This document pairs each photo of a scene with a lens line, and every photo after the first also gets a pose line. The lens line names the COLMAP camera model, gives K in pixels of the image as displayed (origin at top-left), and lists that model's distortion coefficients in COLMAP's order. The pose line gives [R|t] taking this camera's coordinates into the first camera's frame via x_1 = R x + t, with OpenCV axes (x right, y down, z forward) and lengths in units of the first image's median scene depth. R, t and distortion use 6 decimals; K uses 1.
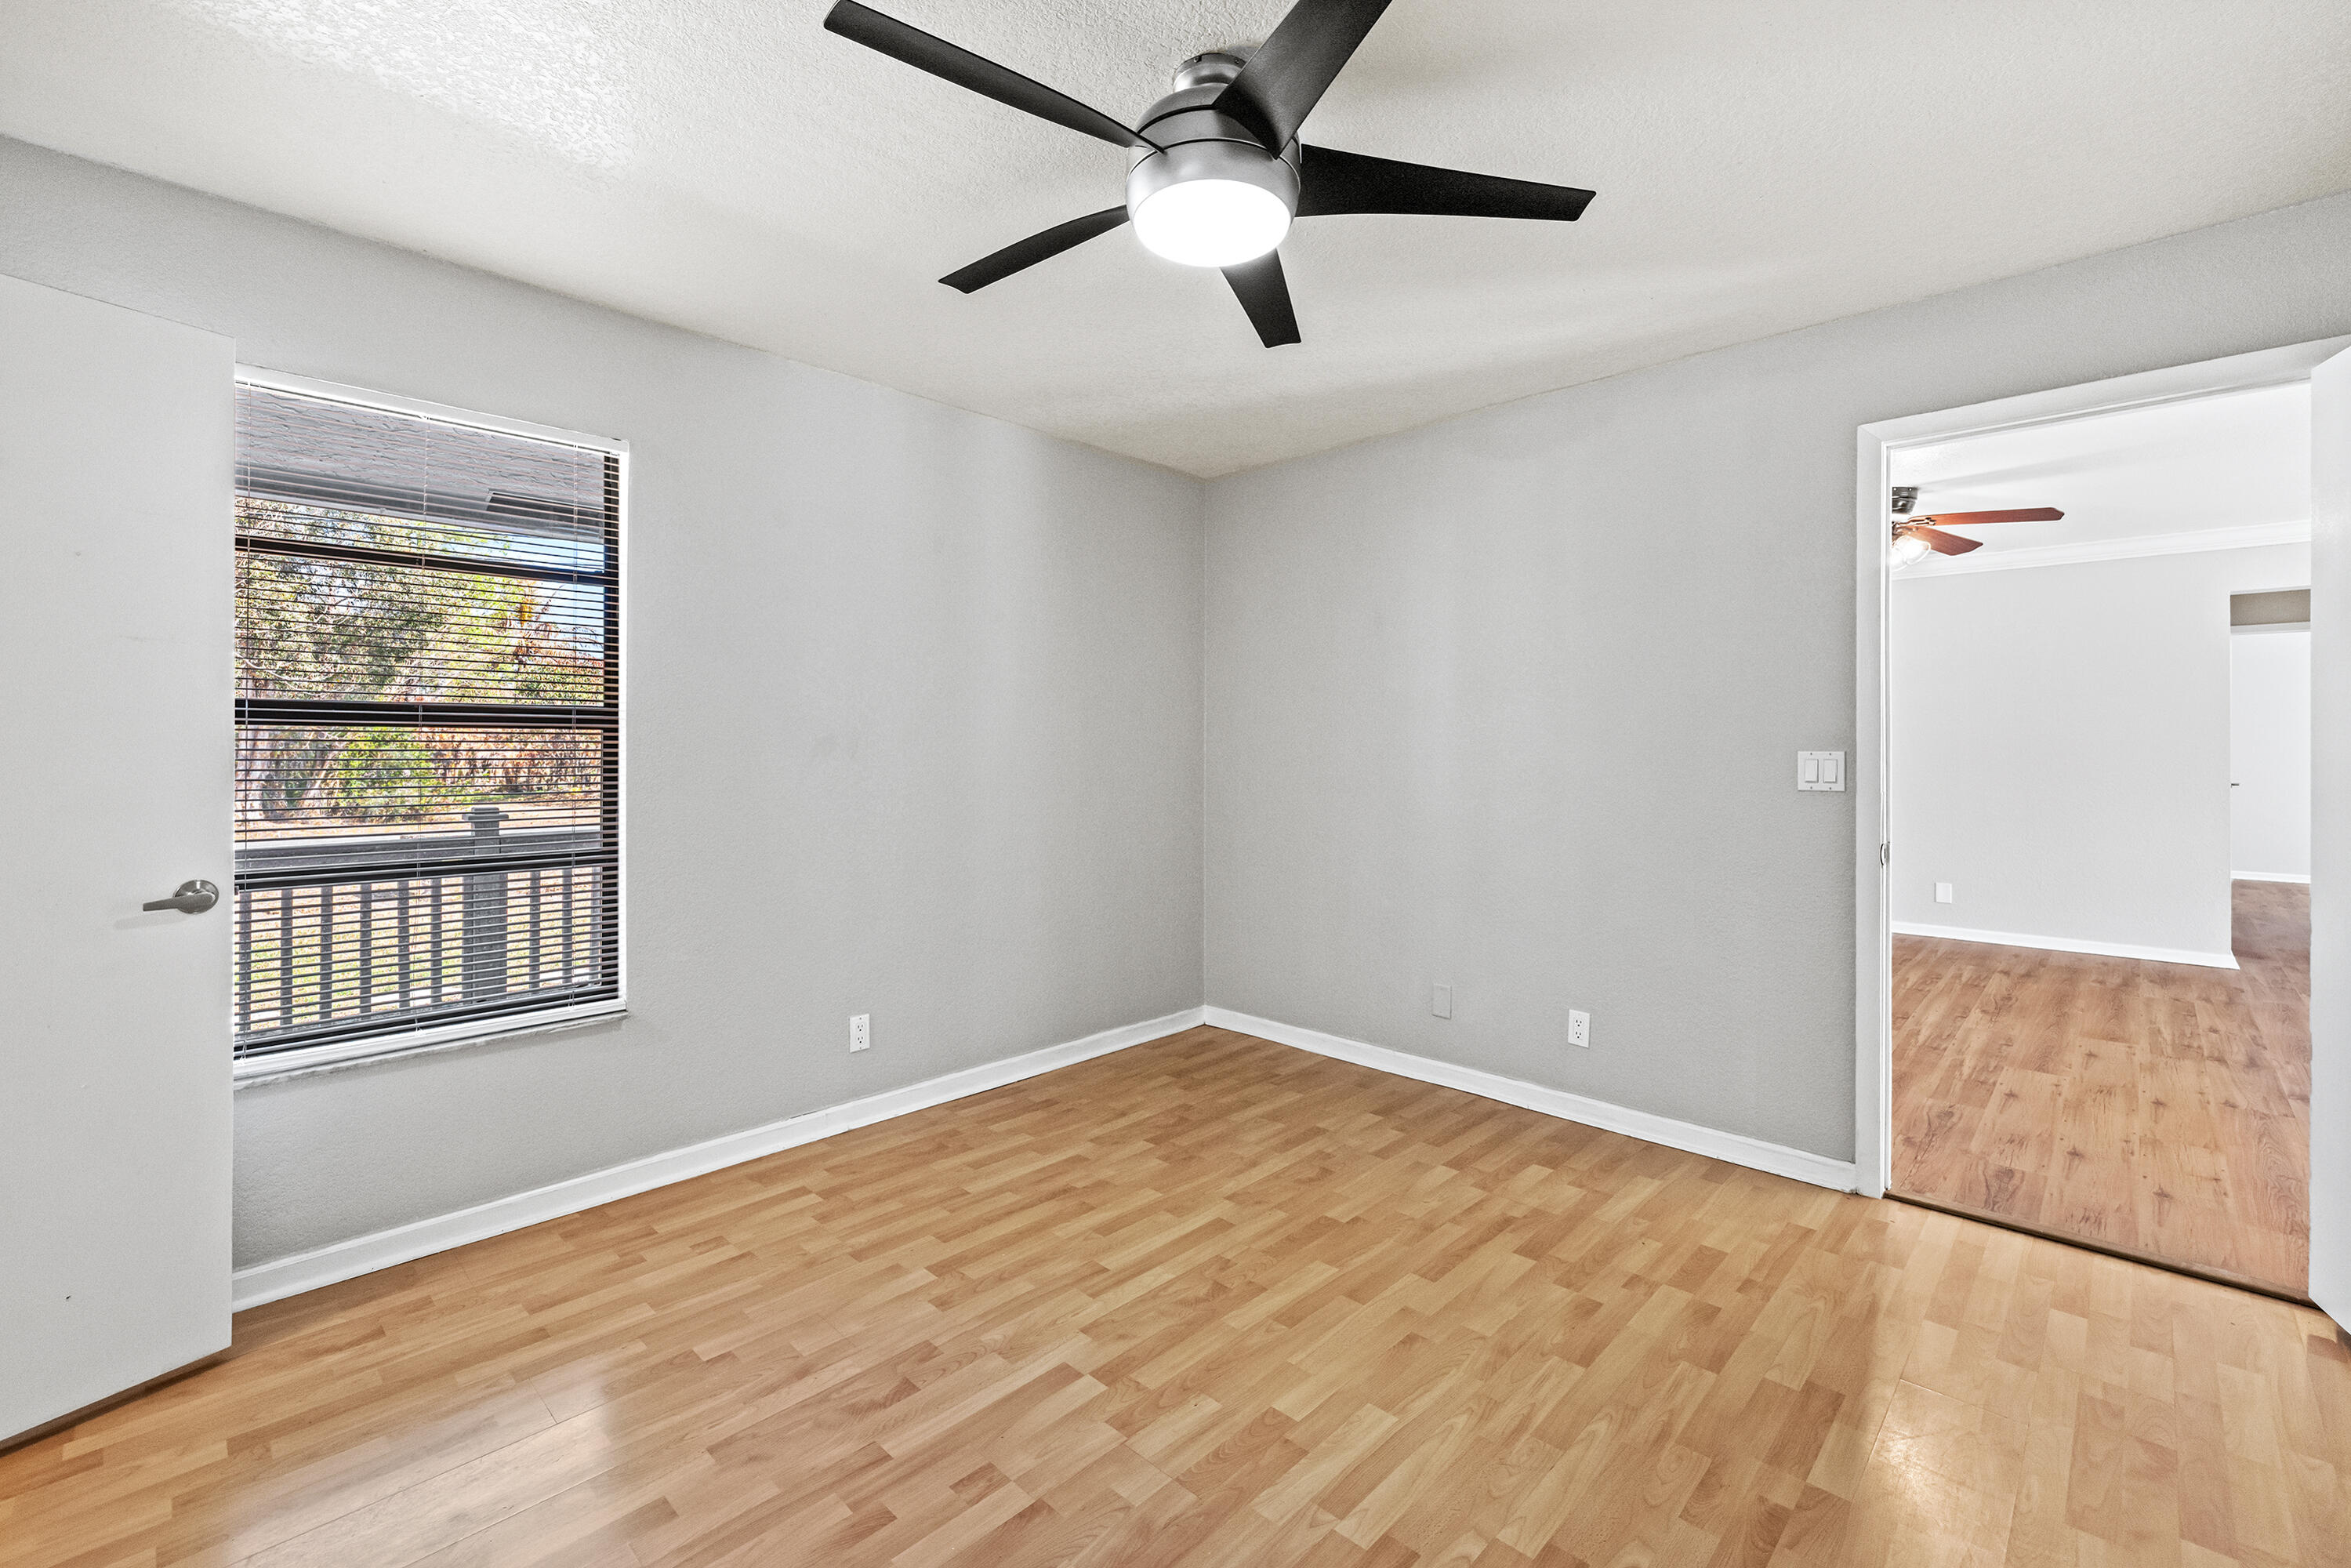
lens RADIAL K [[1000.2, 0, 1169.3], [0, 1000.2, 744.9], [0, 0, 1]] dist [0.001049, -0.000018]
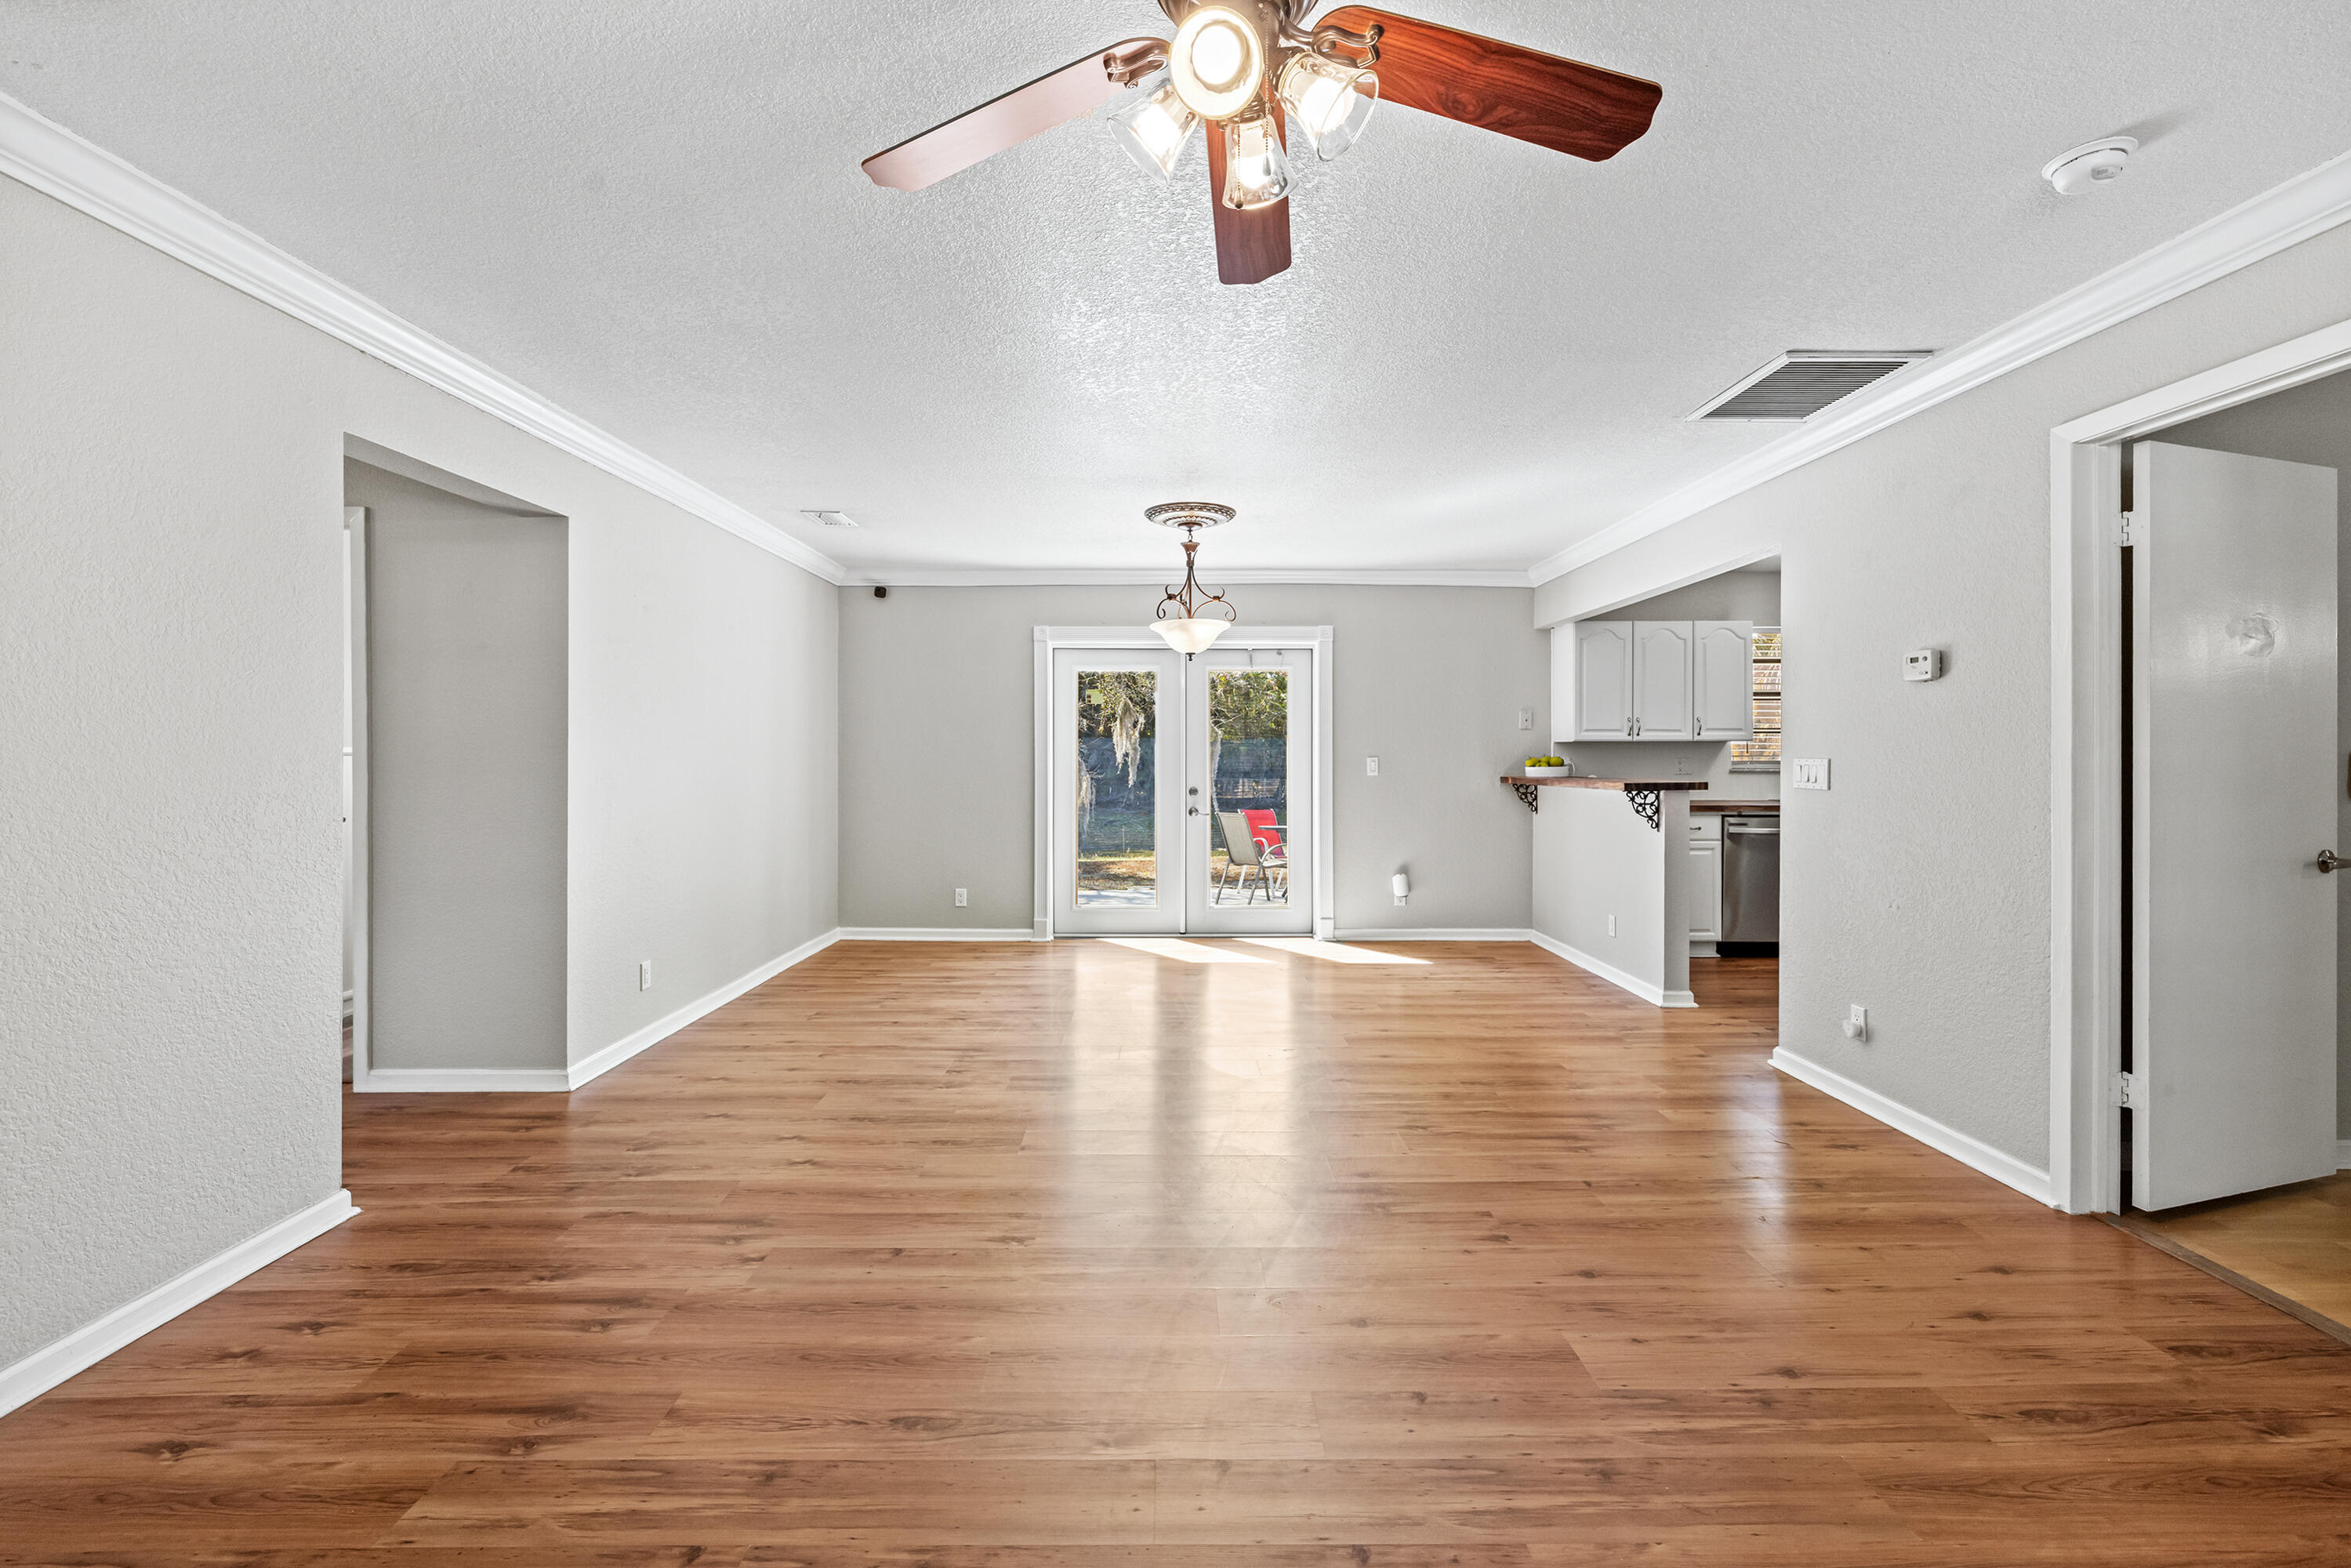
lens RADIAL K [[998.6, 0, 1181.8], [0, 998.6, 761.0], [0, 0, 1]] dist [-0.000369, 0.000328]
pose [[-0.710144, -0.006894, 0.704022, 0.809772], [0.000159, 0.999950, 0.009953, 0.002954], [-0.704056, 0.007180, -0.710108, 1.909732]]
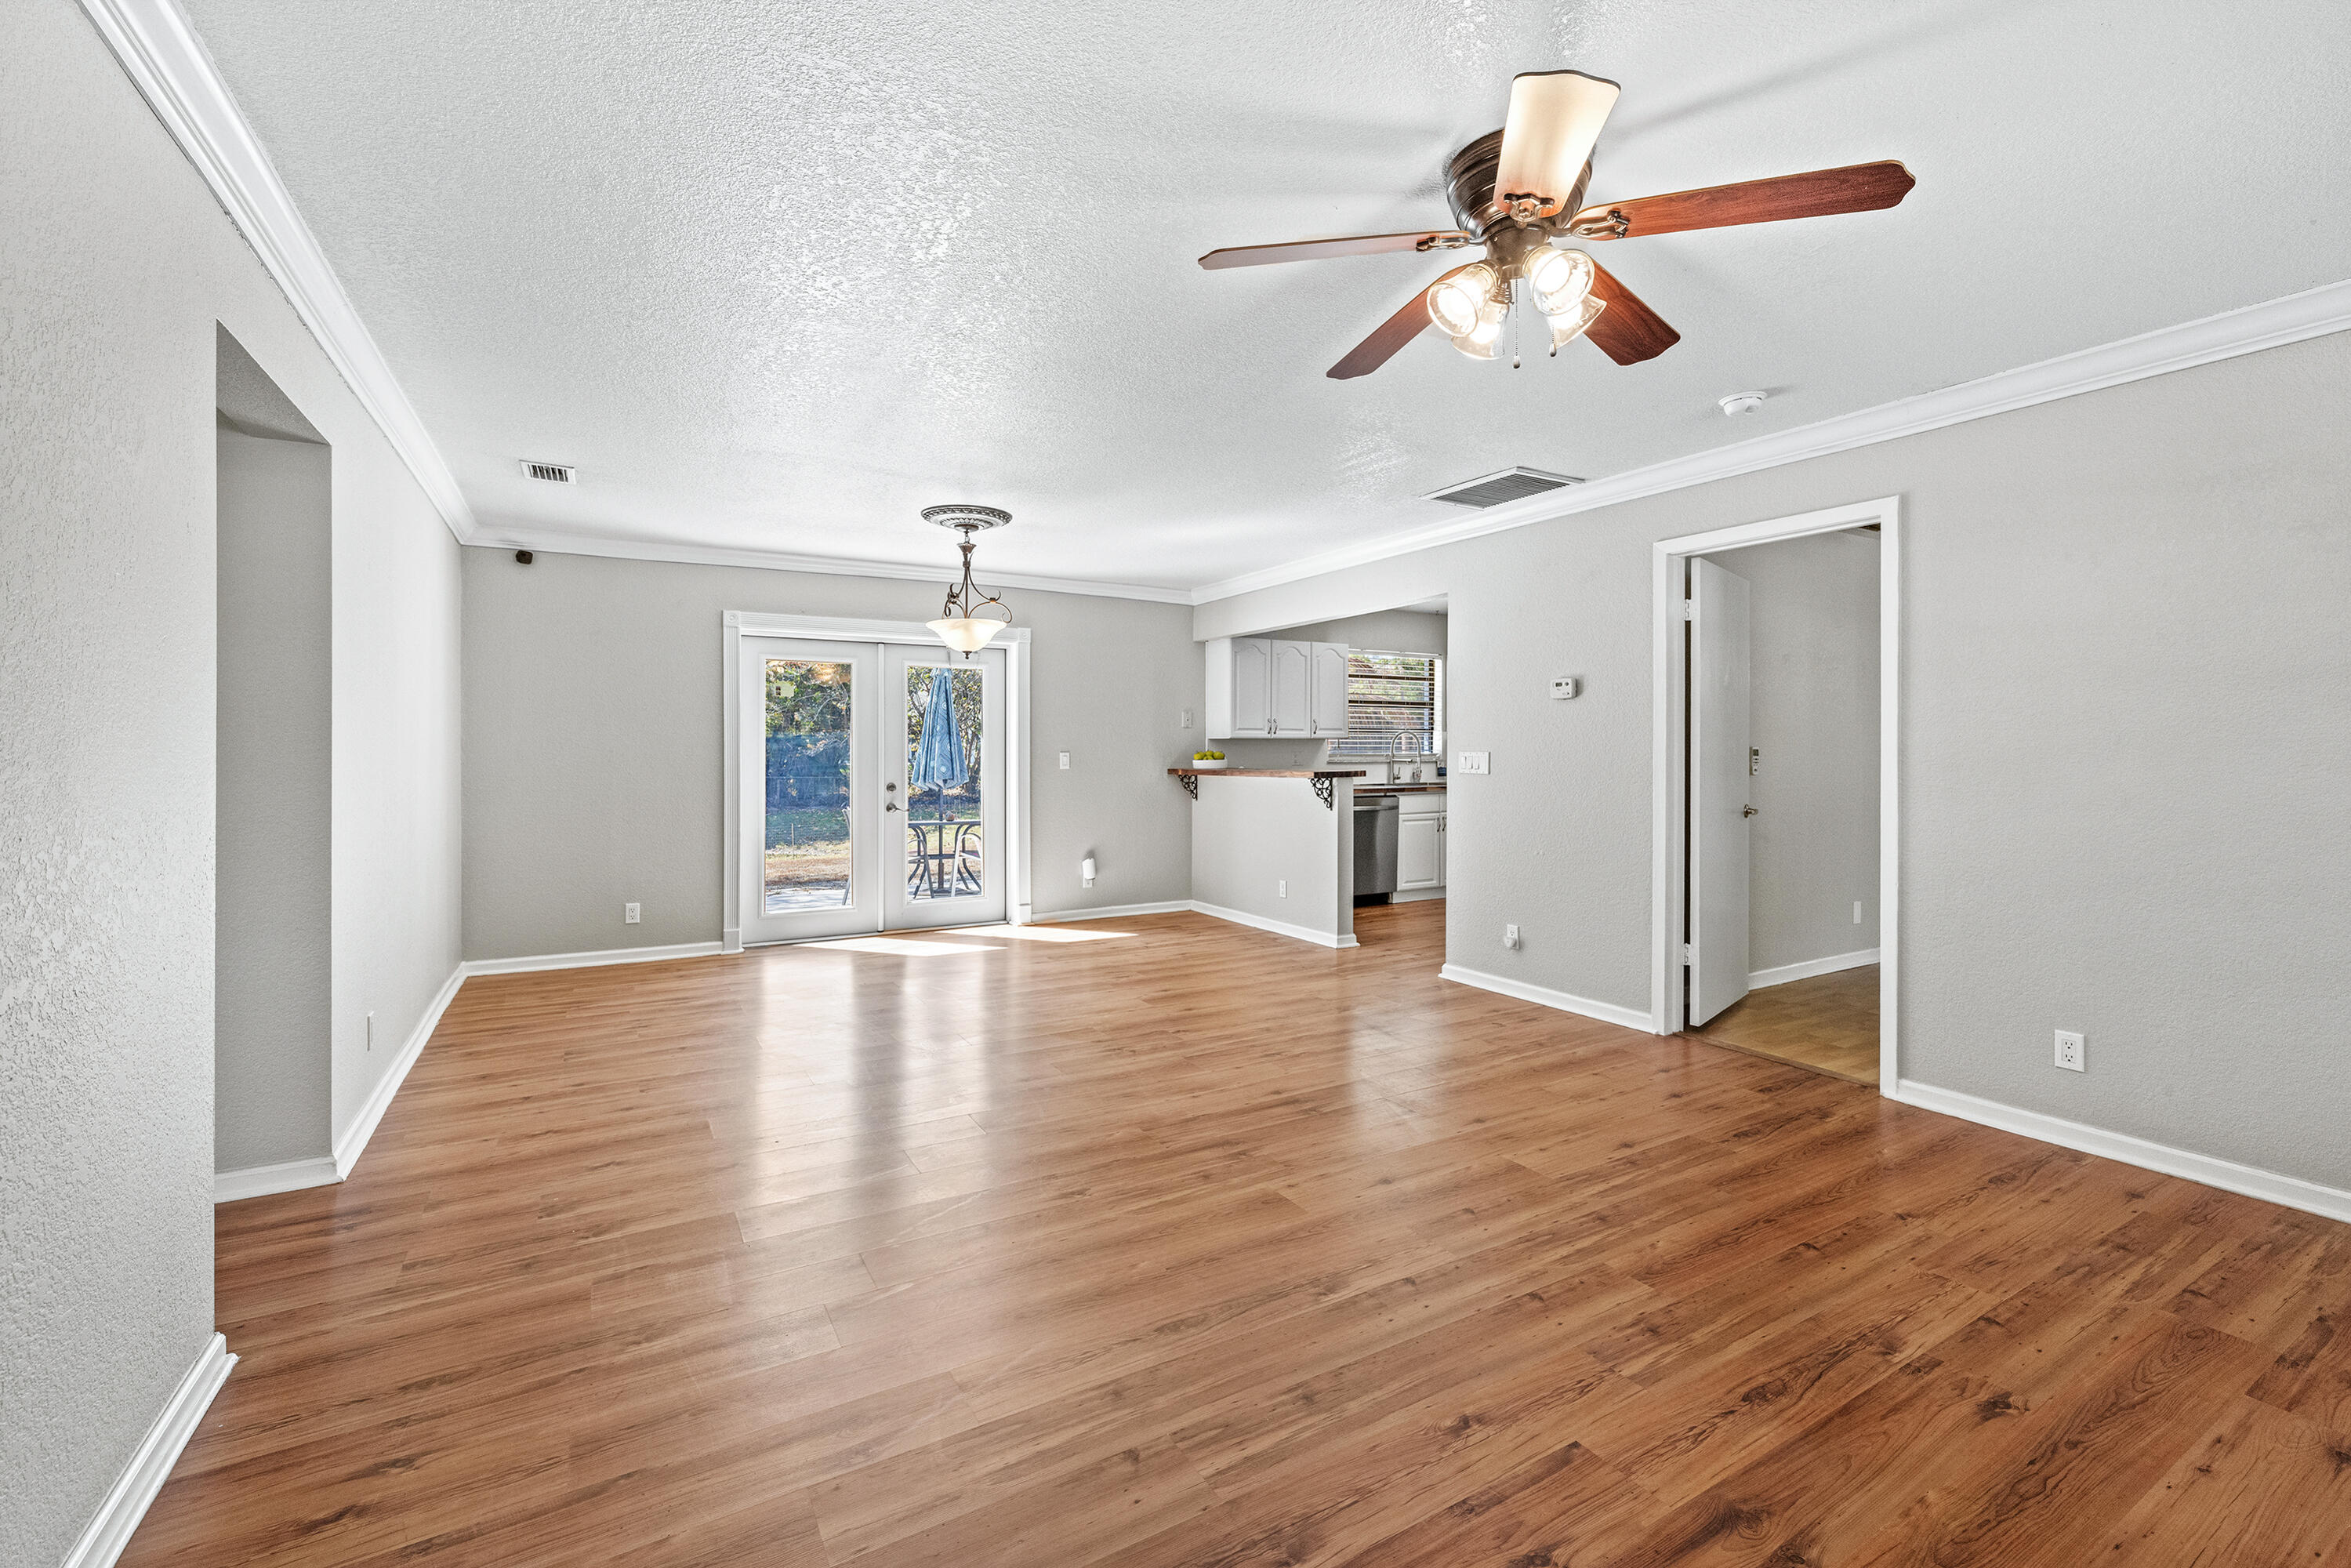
lens RADIAL K [[998.6, 0, 1181.8], [0, 998.6, 761.0], [0, 0, 1]] dist [-0.000369, 0.000328]
pose [[-0.965689, -0.003541, 0.259676, 1.159428], [0.000258, 0.999893, 0.014594, 0.002829], [-0.259700, 0.014161, -0.965586, 2.263424]]
